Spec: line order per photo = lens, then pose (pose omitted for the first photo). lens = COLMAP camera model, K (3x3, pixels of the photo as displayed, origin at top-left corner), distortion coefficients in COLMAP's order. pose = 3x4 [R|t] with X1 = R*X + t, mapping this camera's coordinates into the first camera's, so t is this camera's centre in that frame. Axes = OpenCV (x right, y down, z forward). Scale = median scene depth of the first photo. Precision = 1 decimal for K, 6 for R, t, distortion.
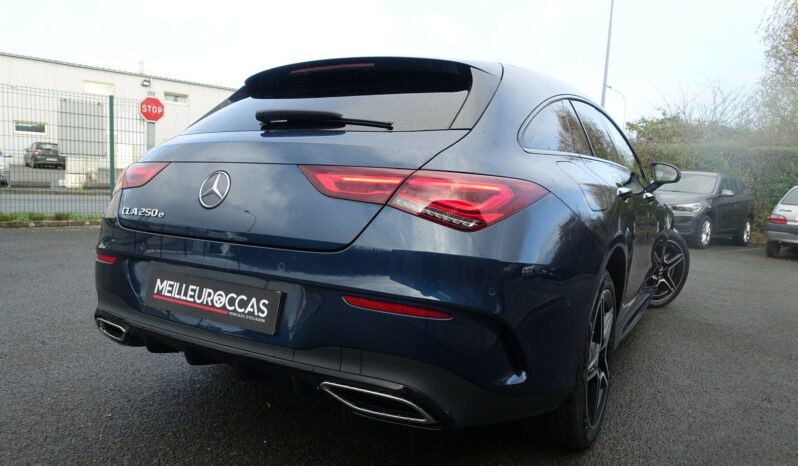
lens RADIAL K [[549.5, 0, 407.2], [0, 549.5, 238.9], [0, 0, 1]] dist [-0.010234, -0.001329]
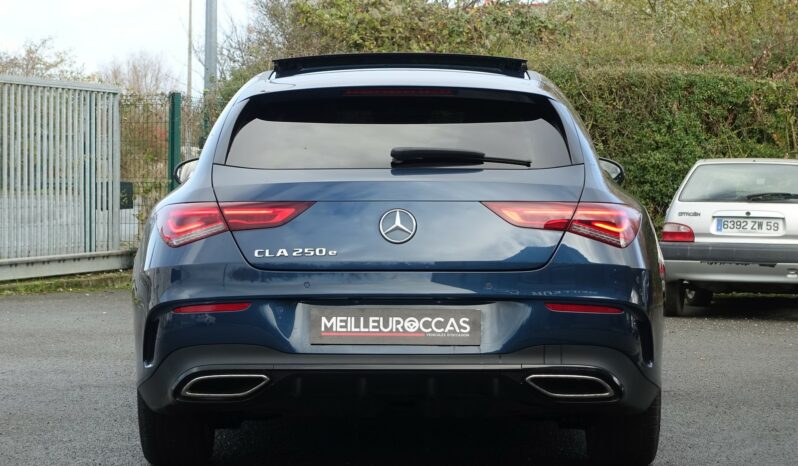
lens RADIAL K [[2079.3, 0, 399.4], [0, 2079.3, 232.7], [0, 0, 1]] dist [-0.155359, 0.000000]
pose [[0.872369, -0.053725, 0.485888, -2.380288], [0.083693, 0.995682, -0.040171, 0.091098], [-0.481631, 0.075709, 0.873098, -2.651660]]
